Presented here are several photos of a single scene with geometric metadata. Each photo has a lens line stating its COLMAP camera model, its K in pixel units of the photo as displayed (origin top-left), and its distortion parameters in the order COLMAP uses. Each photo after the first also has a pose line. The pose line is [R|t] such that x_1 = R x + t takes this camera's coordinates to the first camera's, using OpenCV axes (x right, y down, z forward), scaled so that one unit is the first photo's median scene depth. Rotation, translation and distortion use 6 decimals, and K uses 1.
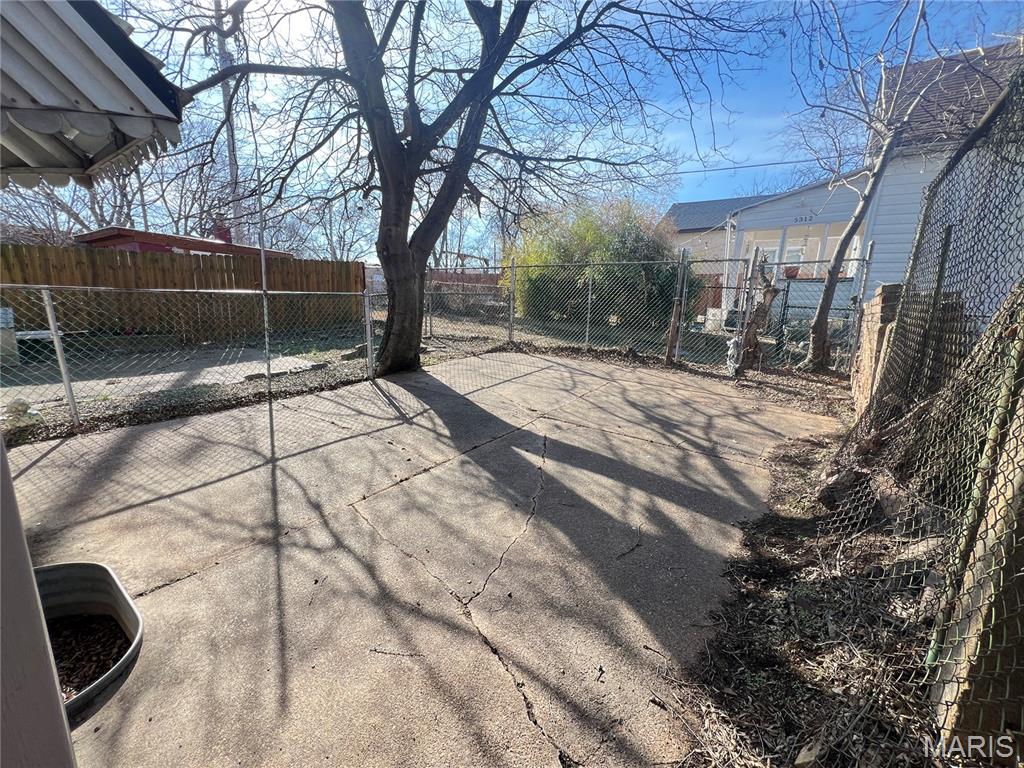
lens RADIAL K [[411.6, 0, 514.8], [0, 411.6, 386.0], [0, 0, 1]] dist [0.004552, 0.000069]
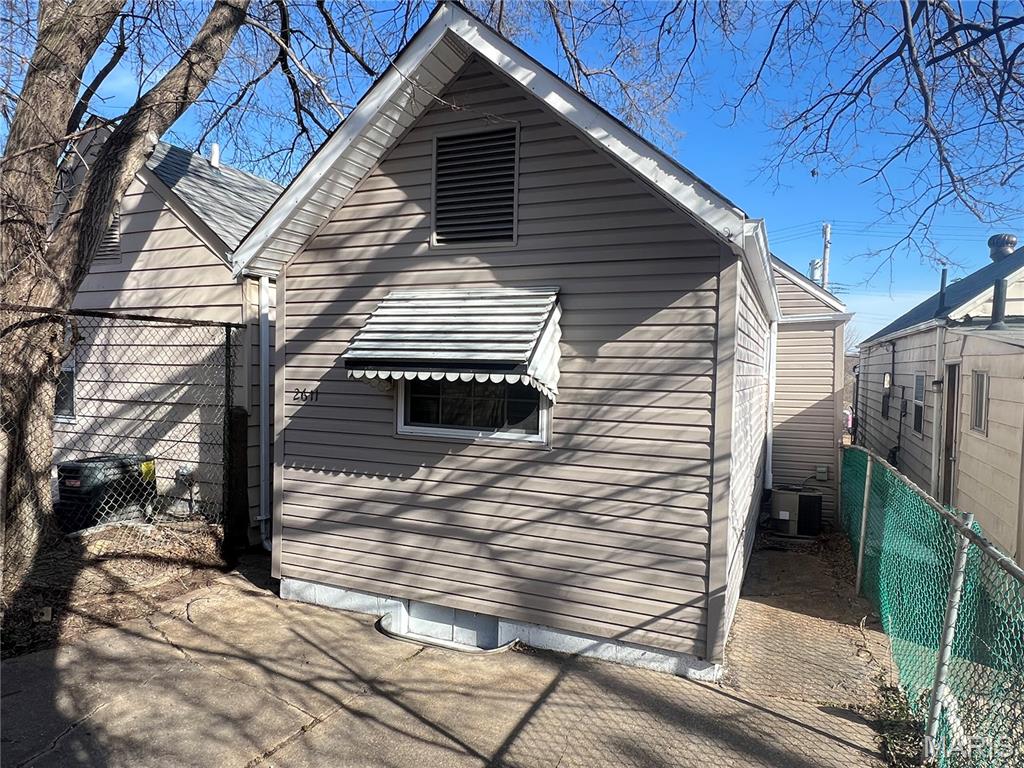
lens RADIAL K [[650.9, 0, 510.0], [0, 650.9, 386.2], [0, 0, 1]] dist [-0.003877, 0.005181]
pose [[-0.974965, -0.067520, -0.211860, -0.431105], [-0.115399, 0.968072, 0.222532, -0.650657], [0.190070, 0.241409, -0.951628, 2.047735]]
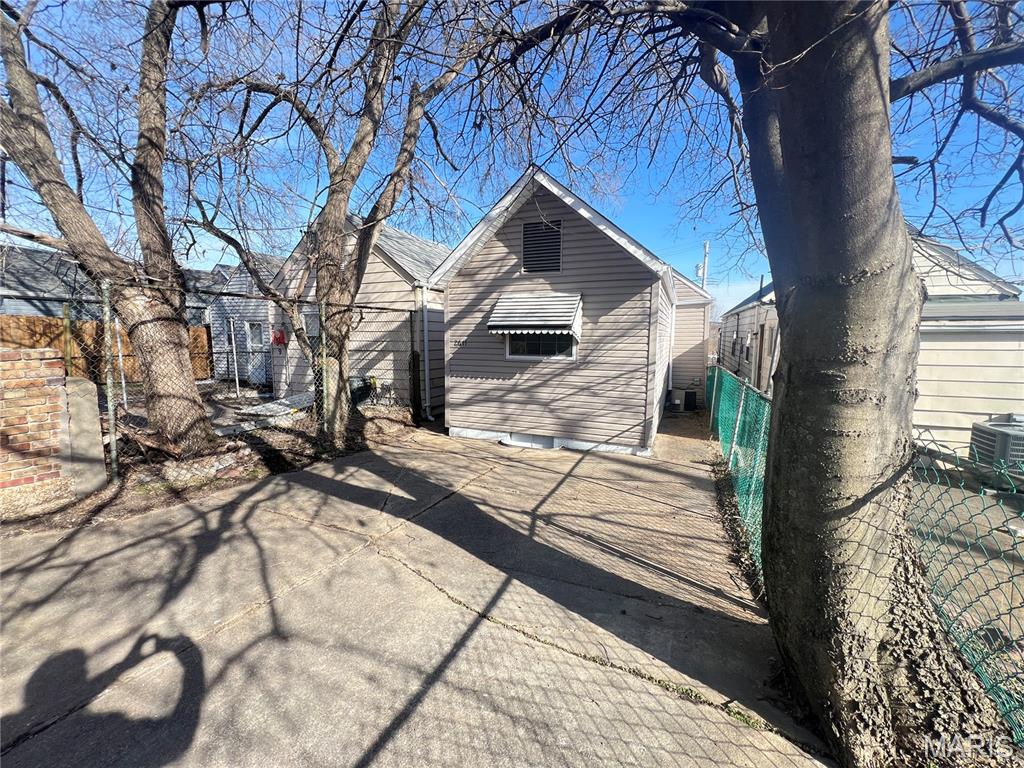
lens RADIAL K [[411.6, 0, 511.9], [0, 411.6, 381.6], [0, 0, 1]] dist [0.004552, 0.000069]
pose [[-0.972713, -0.029595, -0.230117, 0.009446], [-0.100452, 0.947770, 0.302725, -0.726357], [0.209138, 0.317580, -0.924881, 2.687090]]
